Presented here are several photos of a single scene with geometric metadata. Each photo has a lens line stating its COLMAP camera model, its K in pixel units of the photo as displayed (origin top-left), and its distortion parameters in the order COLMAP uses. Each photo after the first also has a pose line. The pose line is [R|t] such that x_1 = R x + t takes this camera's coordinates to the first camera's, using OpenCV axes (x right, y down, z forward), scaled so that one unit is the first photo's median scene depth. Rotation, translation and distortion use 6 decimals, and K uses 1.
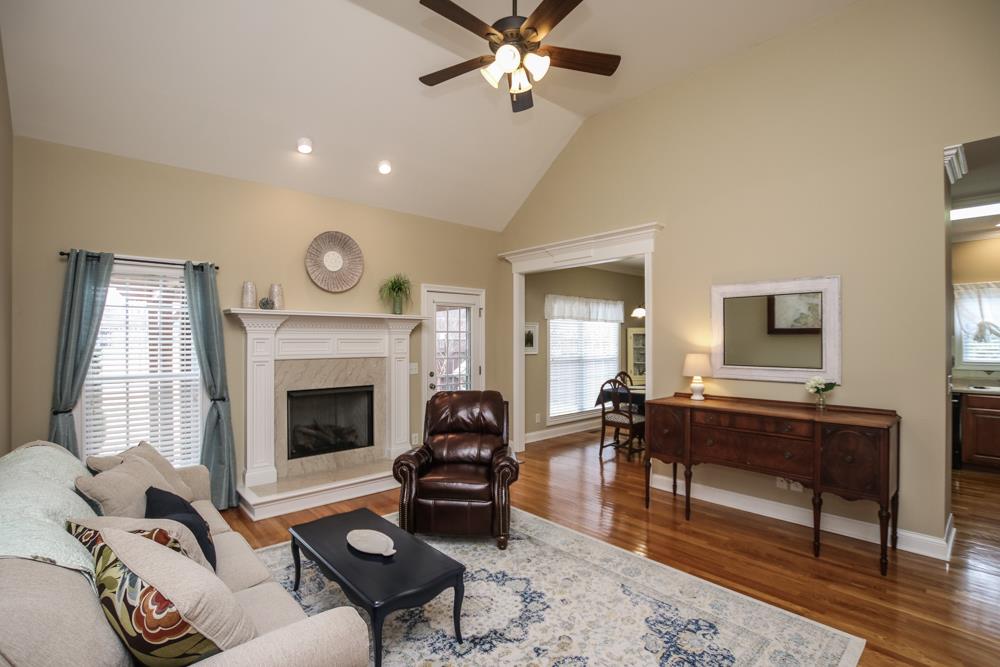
lens RADIAL K [[464.0, 0, 502.4], [0, 464.0, 339.4], [0, 0, 1]] dist [-0.001855, -0.000278]
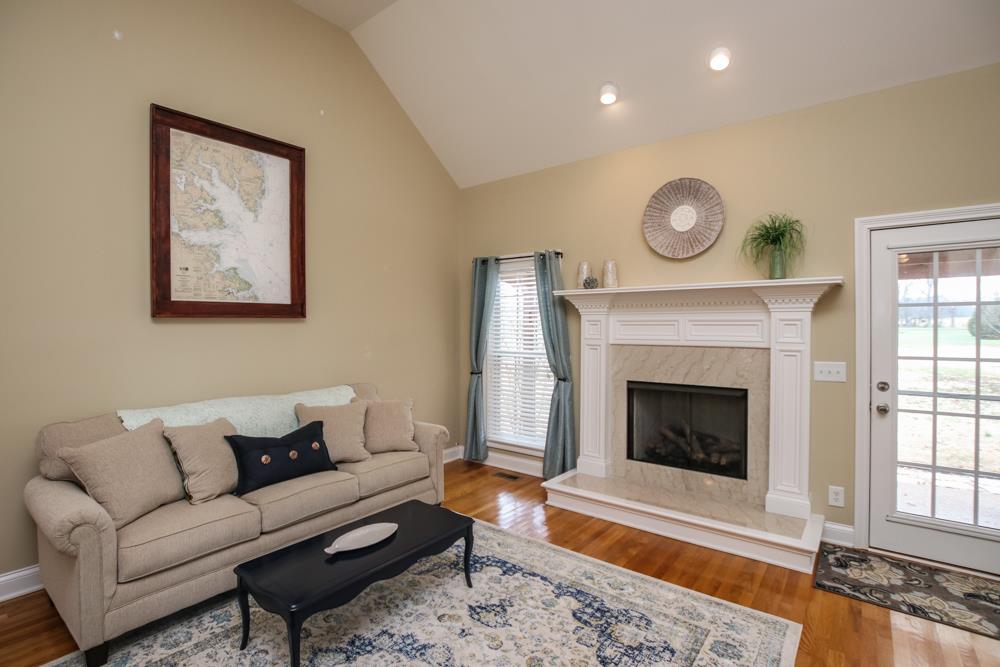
lens RADIAL K [[484.0, 0, 491.8], [0, 484.0, 324.6], [0, 0, 1]] dist [-0.015926, -0.000107]
pose [[0.158575, 0.005515, -0.987332, 0.415824], [0.007986, 0.999945, 0.006868, -0.002115], [0.987315, -0.008974, 0.158522, 0.639293]]
